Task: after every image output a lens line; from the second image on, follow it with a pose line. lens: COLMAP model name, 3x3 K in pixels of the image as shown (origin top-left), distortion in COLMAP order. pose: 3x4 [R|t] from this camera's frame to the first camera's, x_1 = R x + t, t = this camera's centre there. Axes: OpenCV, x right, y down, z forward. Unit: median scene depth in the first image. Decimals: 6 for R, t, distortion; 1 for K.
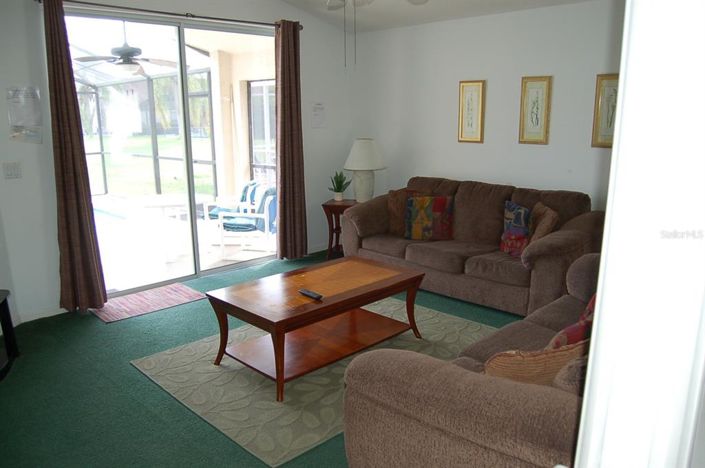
lens RADIAL K [[554.8, 0, 345.2], [0, 554.8, 248.8], [0, 0, 1]] dist [-0.095379, 0.041426]
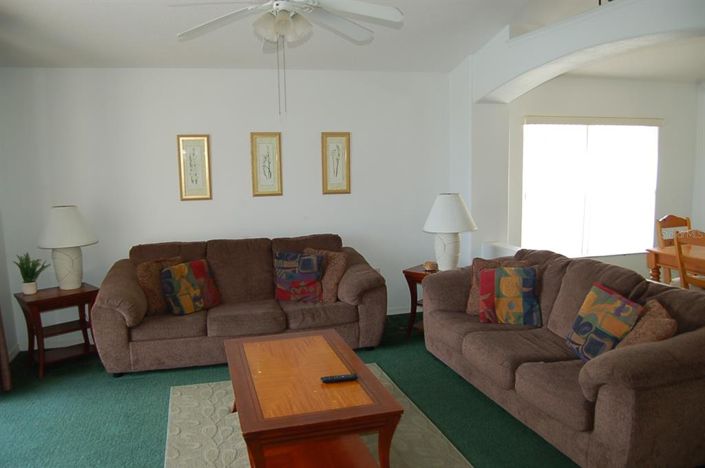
lens RADIAL K [[554.8, 0, 345.2], [0, 554.8, 248.8], [0, 0, 1]] dist [-0.095379, 0.041426]
pose [[0.480757, -0.135715, 0.866288, -0.511260], [0.221434, 0.974720, 0.029815, -0.091107], [-0.848434, 0.177492, 0.498655, 0.361404]]
